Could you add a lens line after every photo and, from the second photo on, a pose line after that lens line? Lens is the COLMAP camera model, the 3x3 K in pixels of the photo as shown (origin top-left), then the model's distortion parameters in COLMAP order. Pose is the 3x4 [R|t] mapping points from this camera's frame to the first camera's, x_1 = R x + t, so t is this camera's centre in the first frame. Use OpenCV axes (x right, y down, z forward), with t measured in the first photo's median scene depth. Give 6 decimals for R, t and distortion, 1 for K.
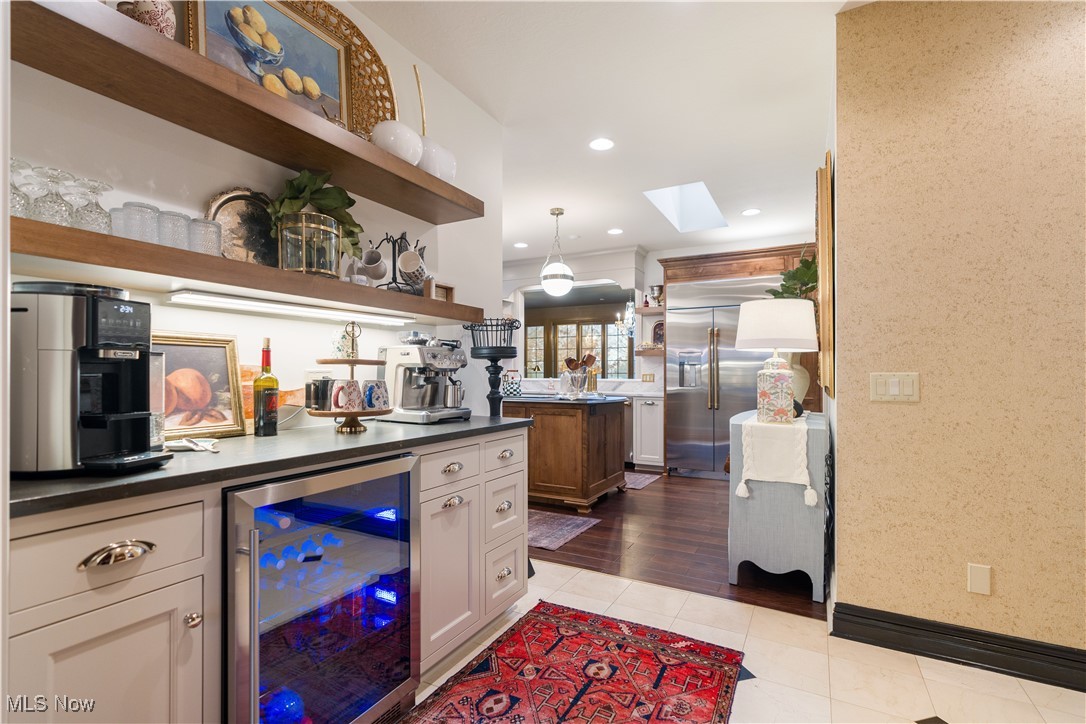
lens RADIAL K [[494.3, 0, 551.2], [0, 494.3, 365.0], [0, 0, 1]] dist [-0.002615, -0.000159]
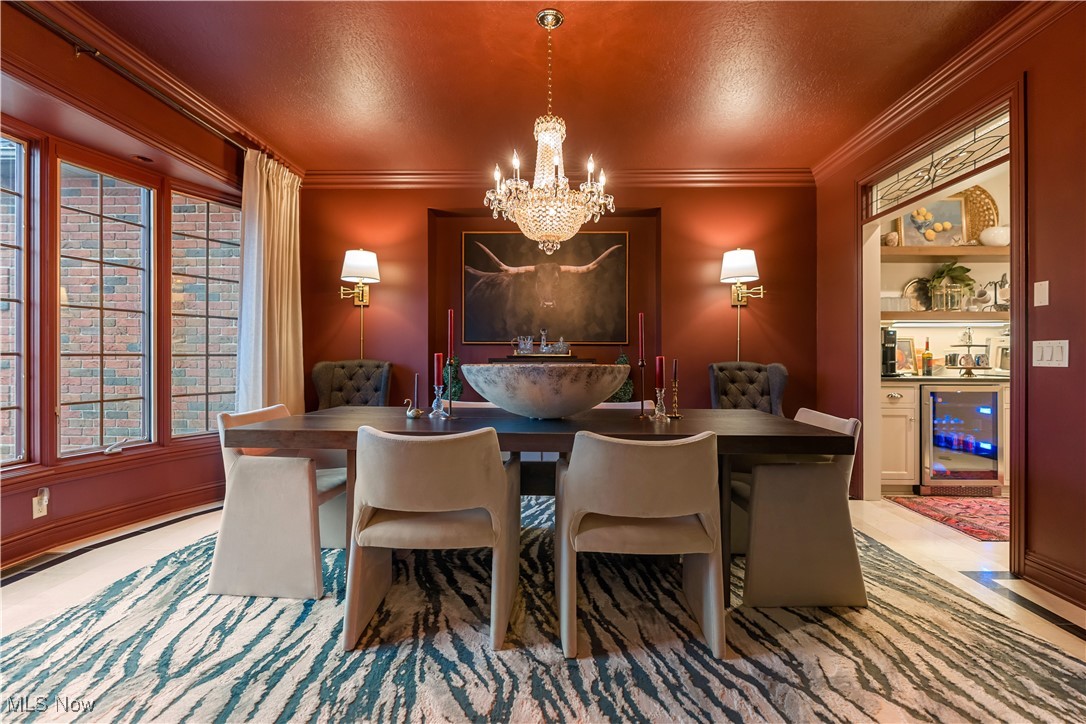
lens RADIAL K [[494.3, 0, 551.2], [0, 494.3, 365.0], [0, 0, 1]] dist [-0.002615, -0.000159]
pose [[0.450426, 0.010113, -0.892757, 0.740887], [0.016926, 0.999659, 0.019863, 0.004422], [0.892653, -0.024057, 0.450101, -1.694688]]
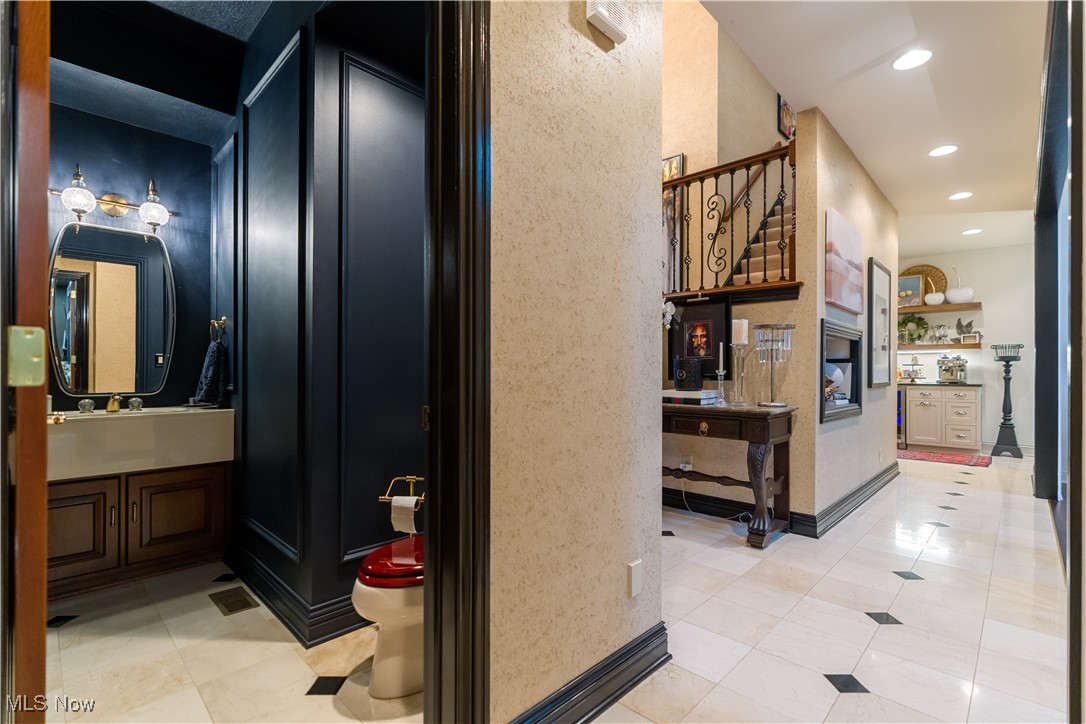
lens RADIAL K [[494.3, 0, 551.2], [0, 494.3, 365.0], [0, 0, 1]] dist [-0.002615, -0.000159]
pose [[-0.269346, -0.011921, -0.962970, 4.007159], [0.009082, 0.999847, -0.014918, 0.029333], [0.963001, -0.012764, -0.269196, -0.661029]]
